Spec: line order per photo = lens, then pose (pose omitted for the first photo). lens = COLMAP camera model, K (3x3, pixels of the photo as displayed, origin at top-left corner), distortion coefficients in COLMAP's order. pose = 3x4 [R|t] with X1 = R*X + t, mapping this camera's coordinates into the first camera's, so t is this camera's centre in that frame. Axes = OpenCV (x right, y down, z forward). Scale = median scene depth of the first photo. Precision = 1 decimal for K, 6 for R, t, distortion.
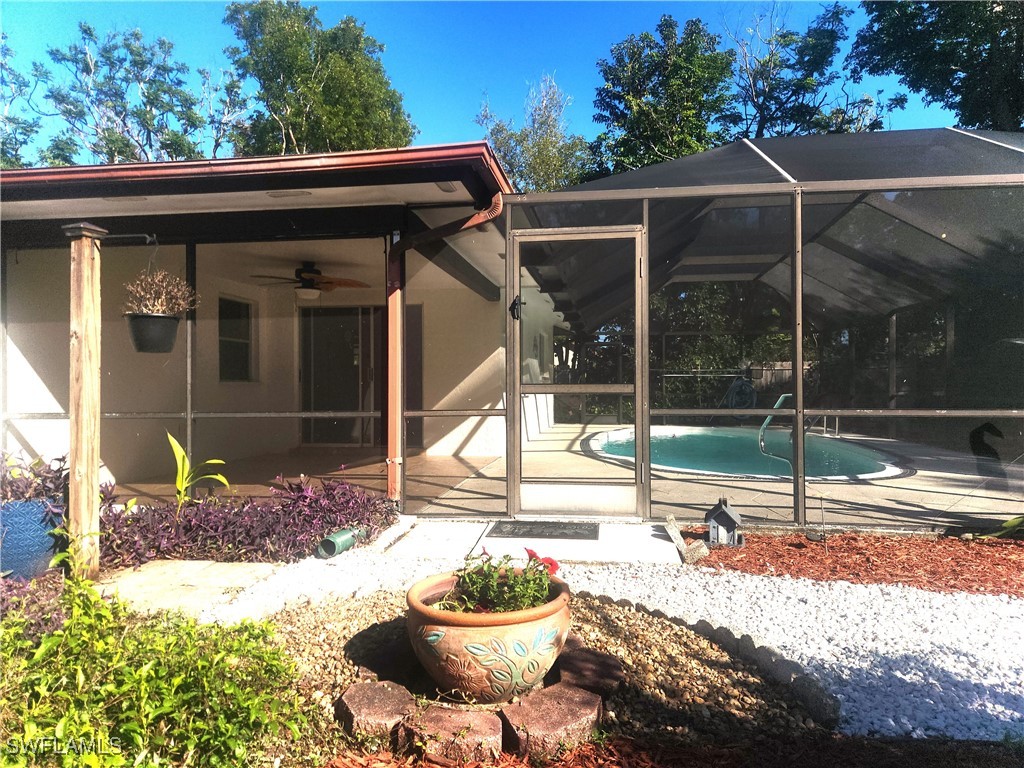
lens RADIAL K [[685.0, 0, 512.0], [0, 685.0, 384.0], [0, 0, 1]] dist [0.064190, -0.050972]
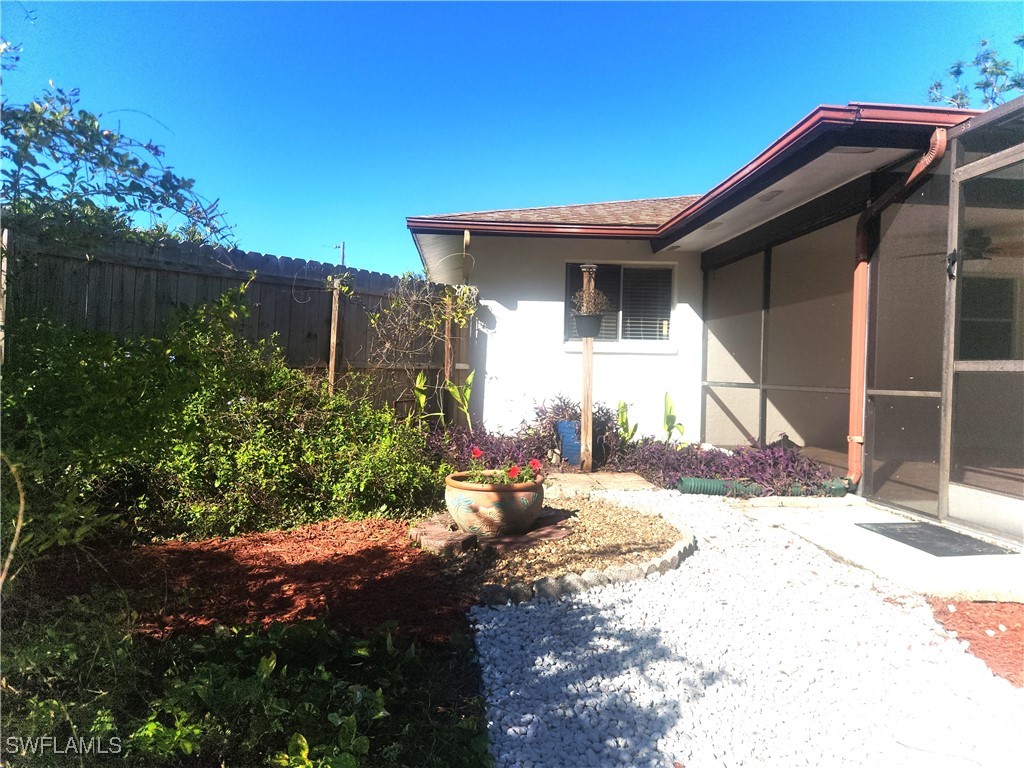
lens RADIAL K [[685.0, 0, 512.0], [0, 685.0, 384.0], [0, 0, 1]] dist [0.064190, -0.050972]
pose [[0.226286, 0.034468, -0.973451, 0.677914], [-0.022394, 0.999294, 0.030178, 0.014154], [0.973803, 0.014971, 0.226898, 0.298249]]
